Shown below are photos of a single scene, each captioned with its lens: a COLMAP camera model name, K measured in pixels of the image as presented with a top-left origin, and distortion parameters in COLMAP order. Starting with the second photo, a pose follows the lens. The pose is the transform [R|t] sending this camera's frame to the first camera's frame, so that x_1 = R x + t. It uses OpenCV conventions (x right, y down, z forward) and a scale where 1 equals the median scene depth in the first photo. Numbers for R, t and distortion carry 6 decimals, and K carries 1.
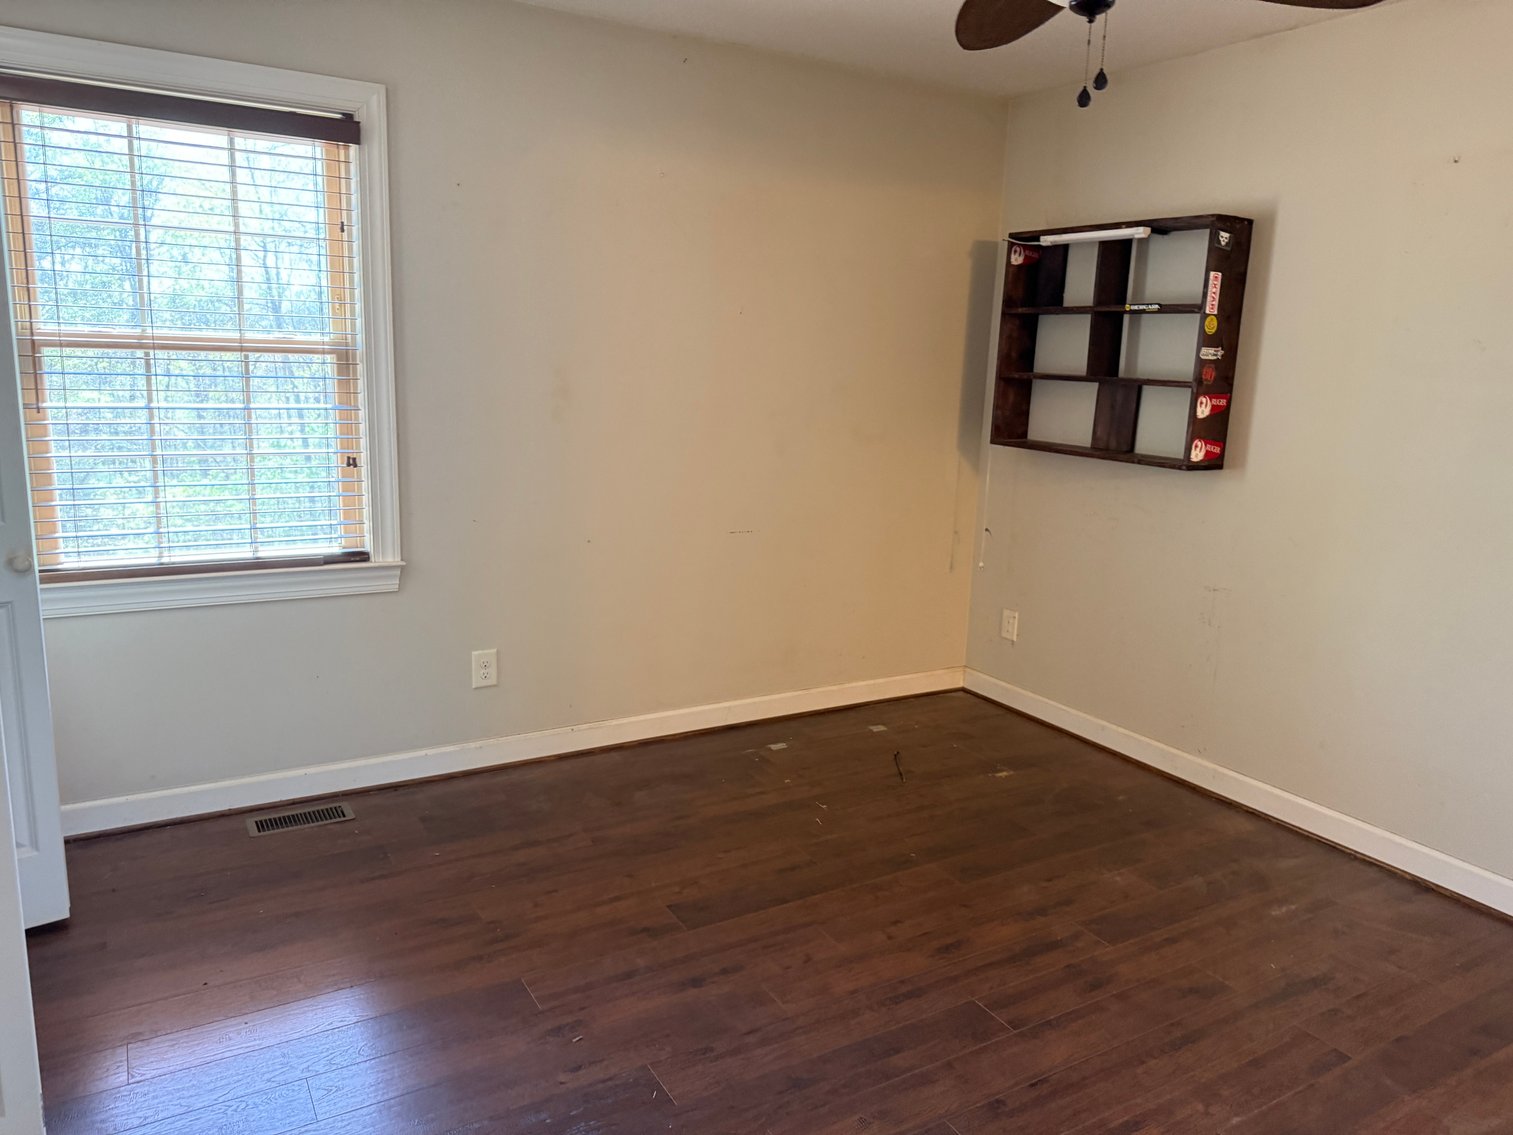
lens RADIAL K [[1057.0, 0, 776.2], [0, 1057.0, 557.9], [0, 0, 1]] dist [0.058290, -0.074780]
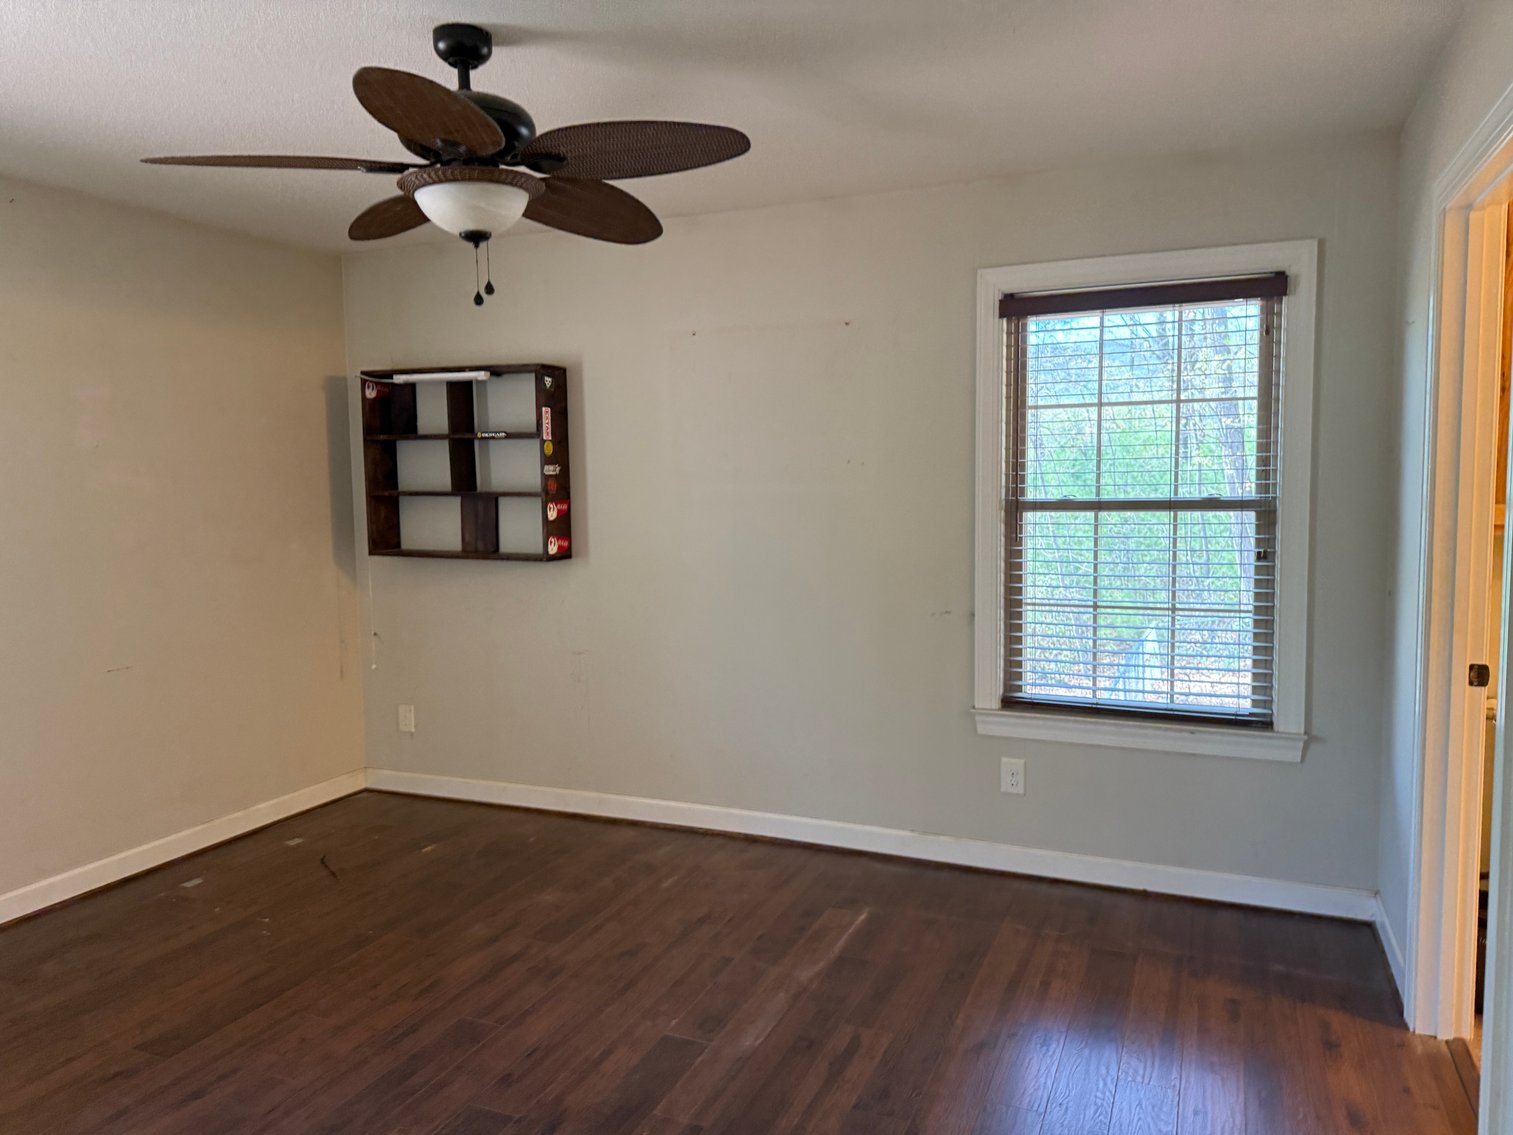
lens RADIAL K [[1057.0, 0, 765.2], [0, 1057.0, 560.9], [0, 0, 1]] dist [0.058290, -0.074780]
pose [[0.806927, -0.096231, 0.582759, -0.134896], [0.154849, 0.986595, -0.051498, 0.020654], [-0.569991, 0.131794, 0.811012, -0.158422]]
